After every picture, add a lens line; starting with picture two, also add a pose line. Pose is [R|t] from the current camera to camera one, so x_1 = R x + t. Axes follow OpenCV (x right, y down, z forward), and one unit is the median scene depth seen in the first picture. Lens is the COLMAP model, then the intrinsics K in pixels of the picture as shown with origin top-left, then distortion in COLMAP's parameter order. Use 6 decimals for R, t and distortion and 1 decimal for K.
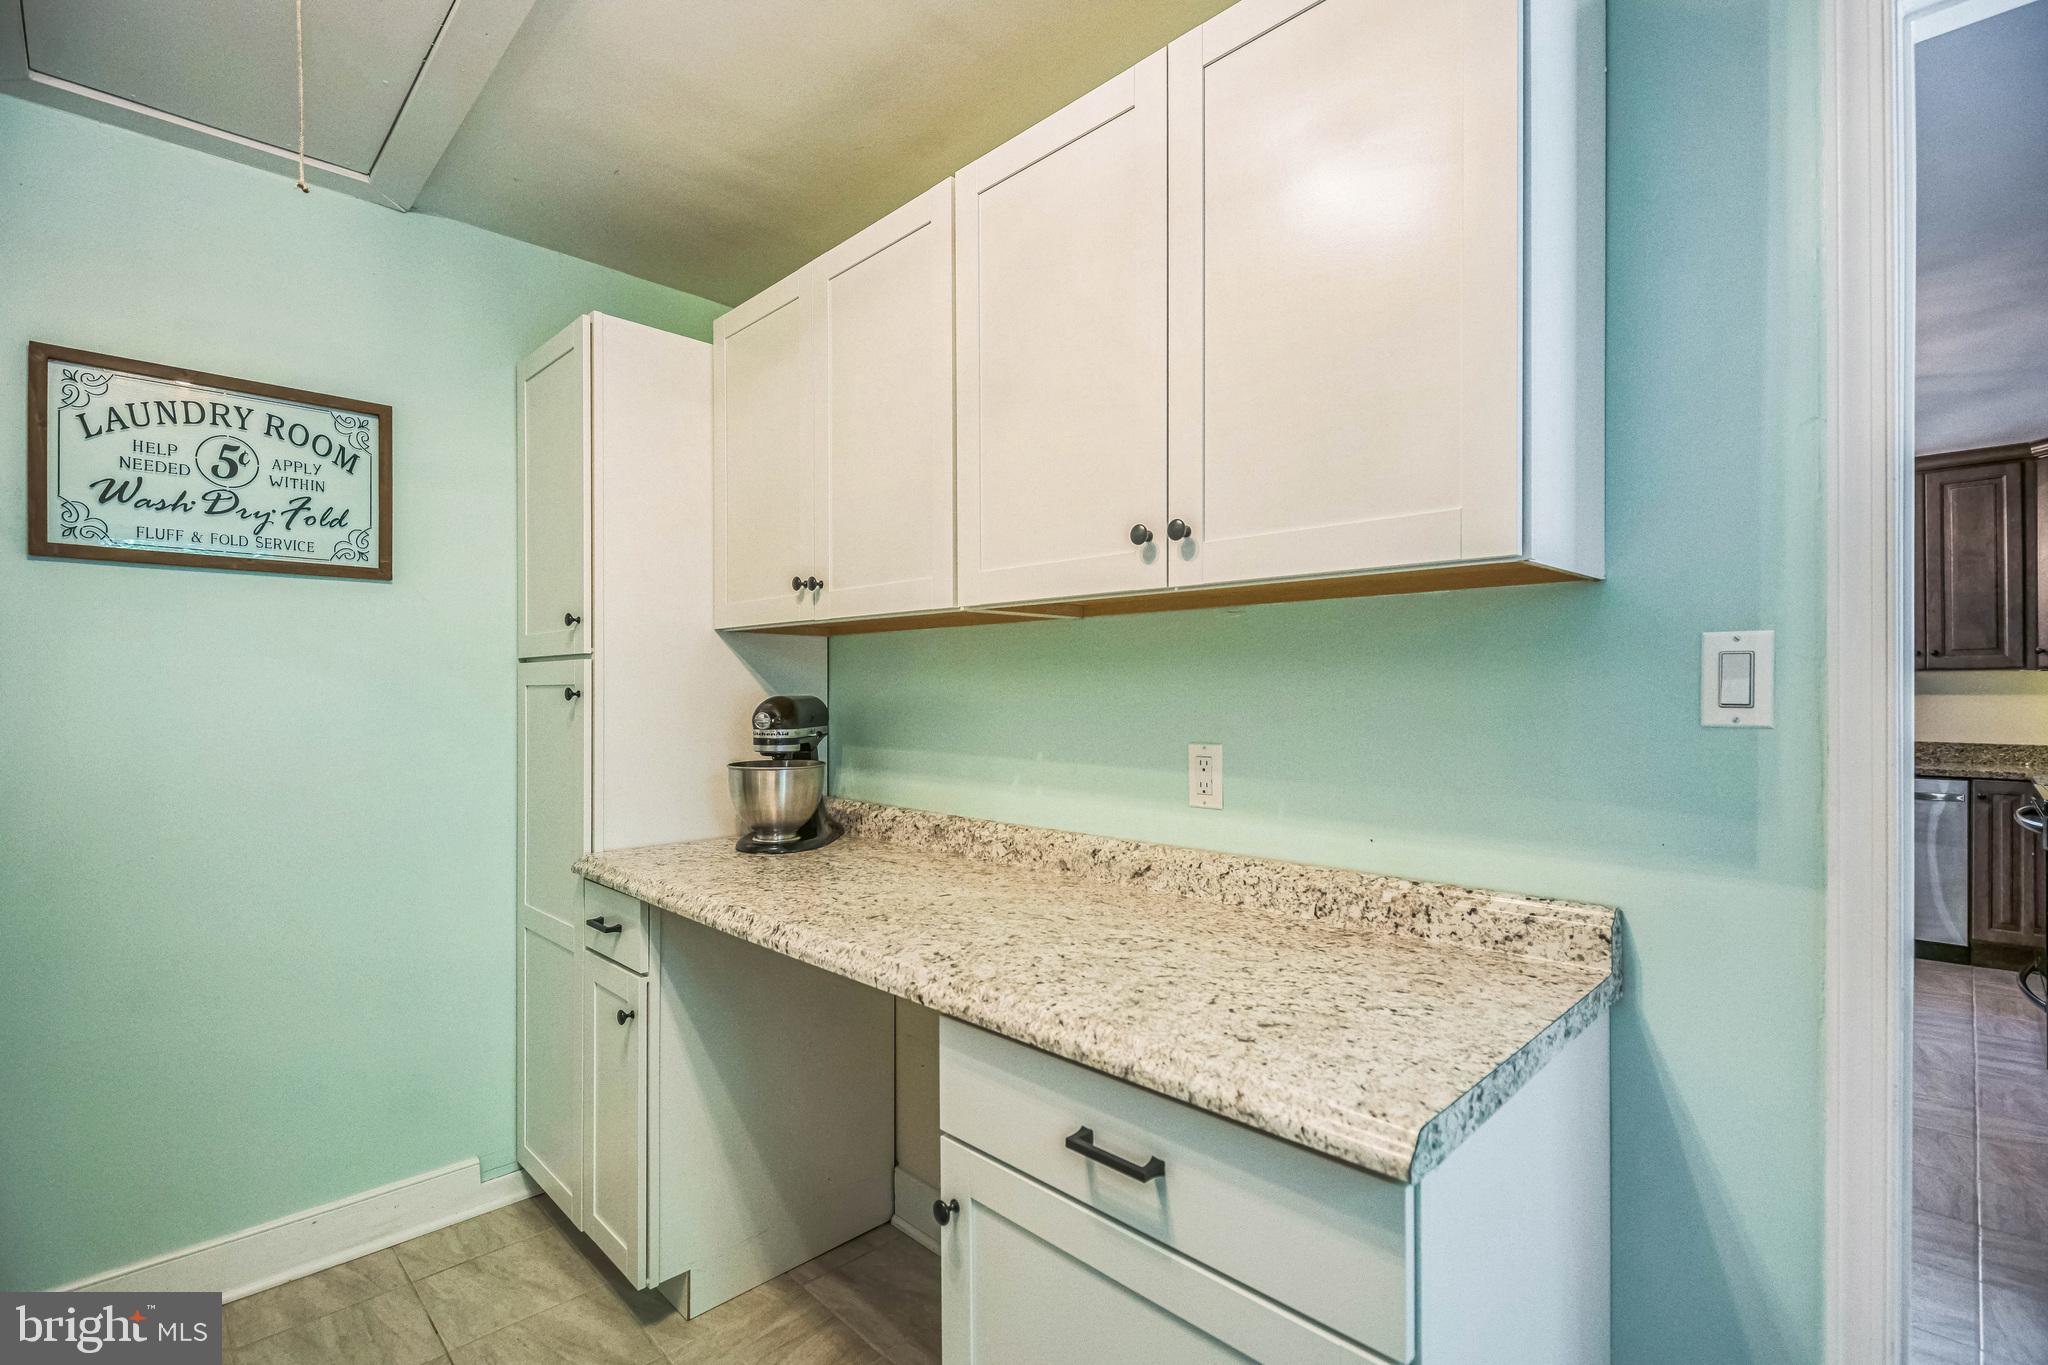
lens RADIAL K [[931.1, 0, 1024.0], [0, 931.1, 682.5], [0, 0, 1]] dist [0.022703, -0.013628]
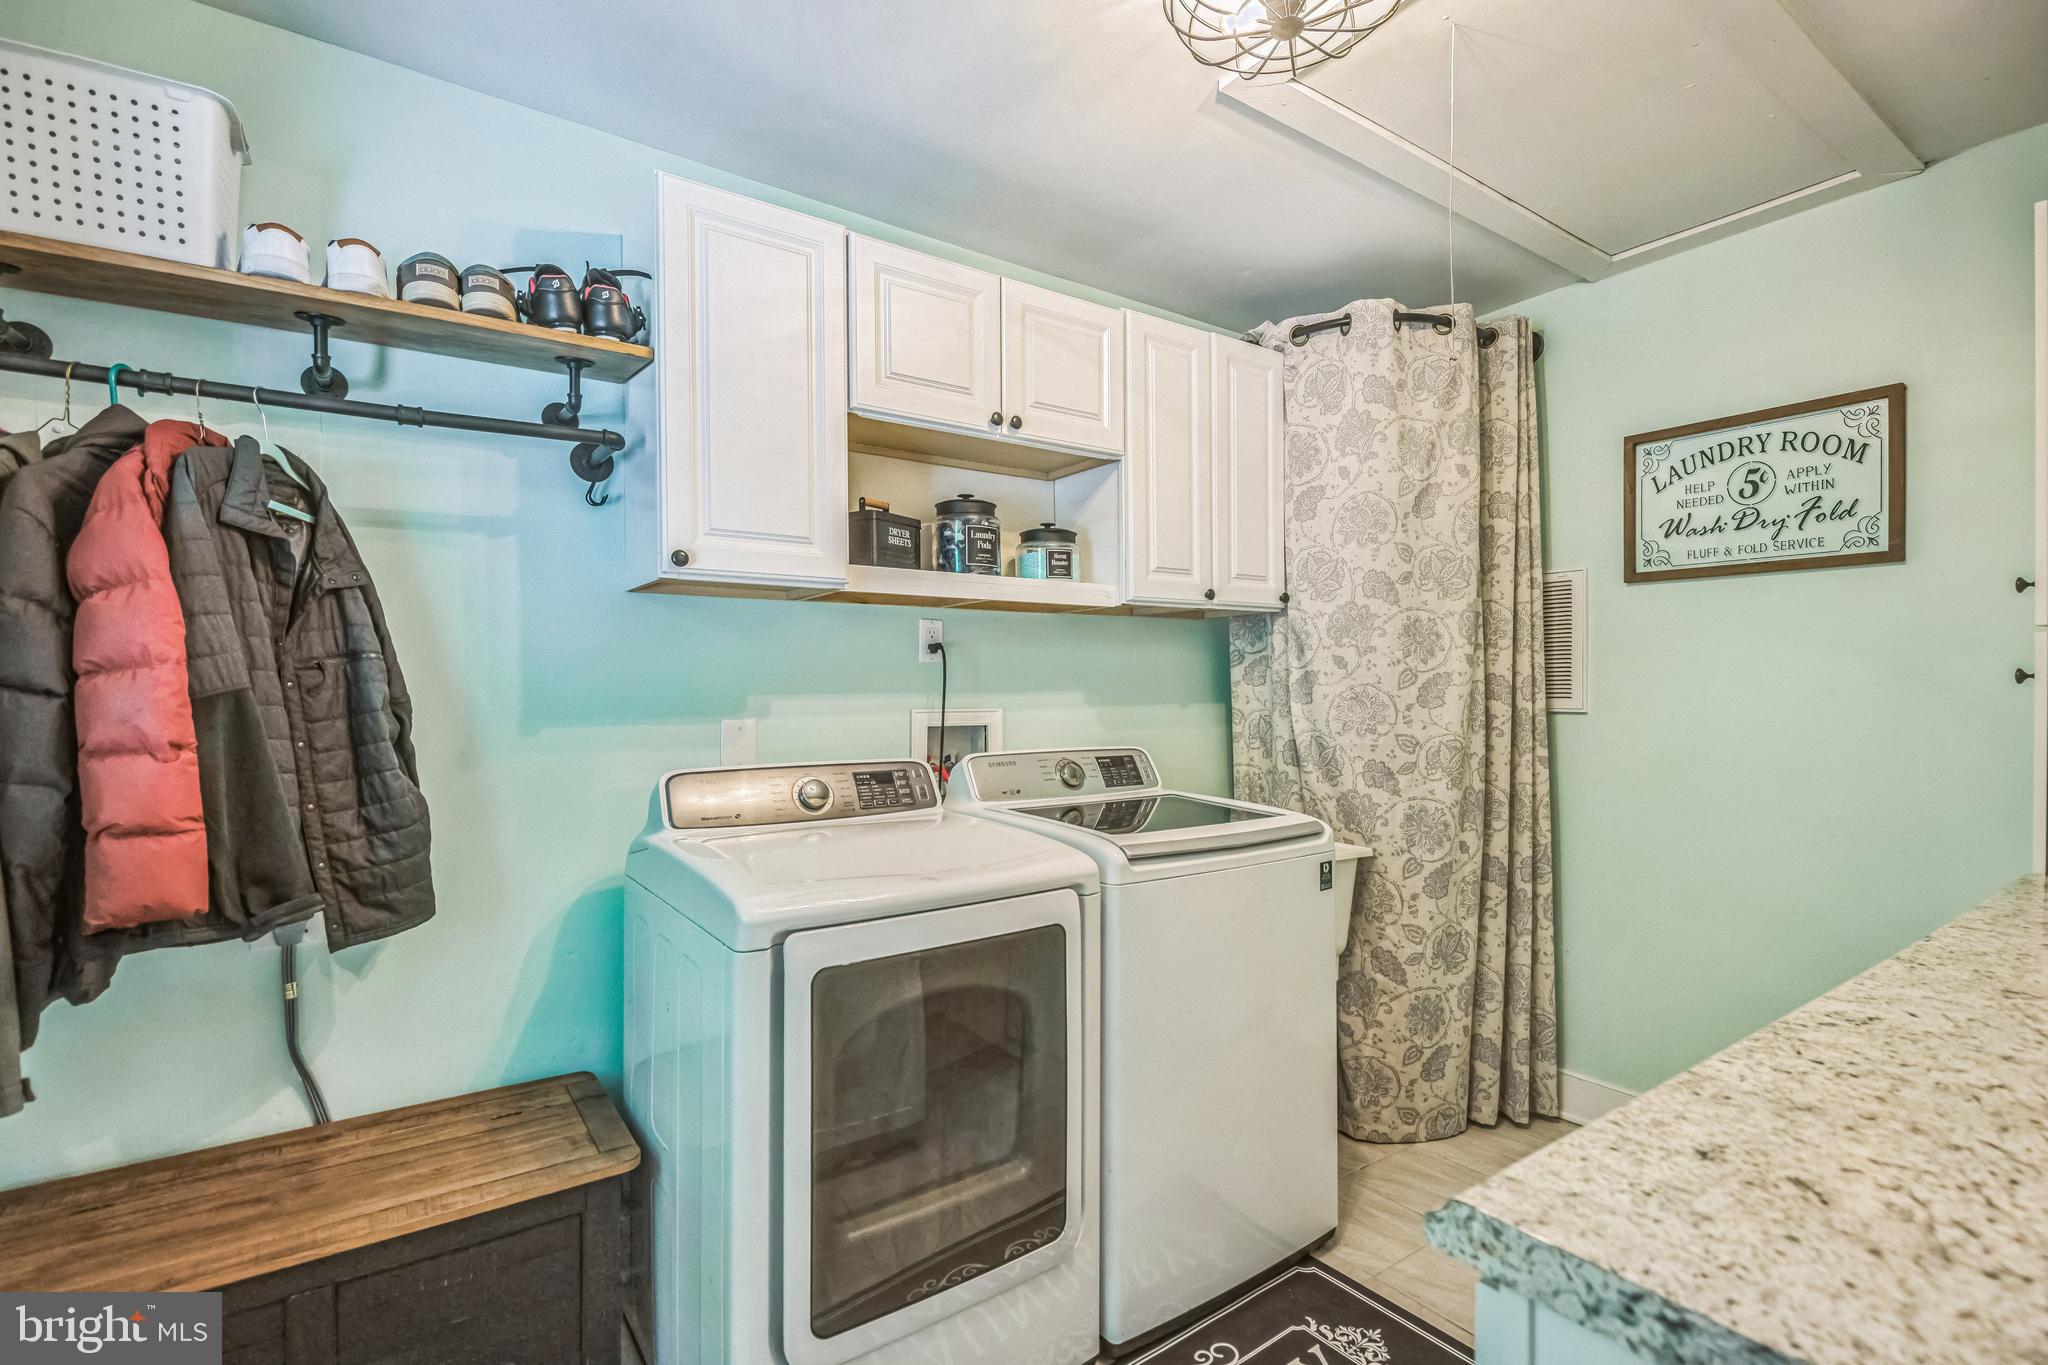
lens RADIAL K [[933.3, 0, 1029.7], [0, 933.3, 689.9], [0, 0, 1]] dist [0.029382, -0.017126]
pose [[-0.168887, 0.009375, -0.985591, 0.495768], [0.012453, 0.999895, 0.007377, 0.007625], [0.985557, -0.011028, -0.168986, 0.296251]]
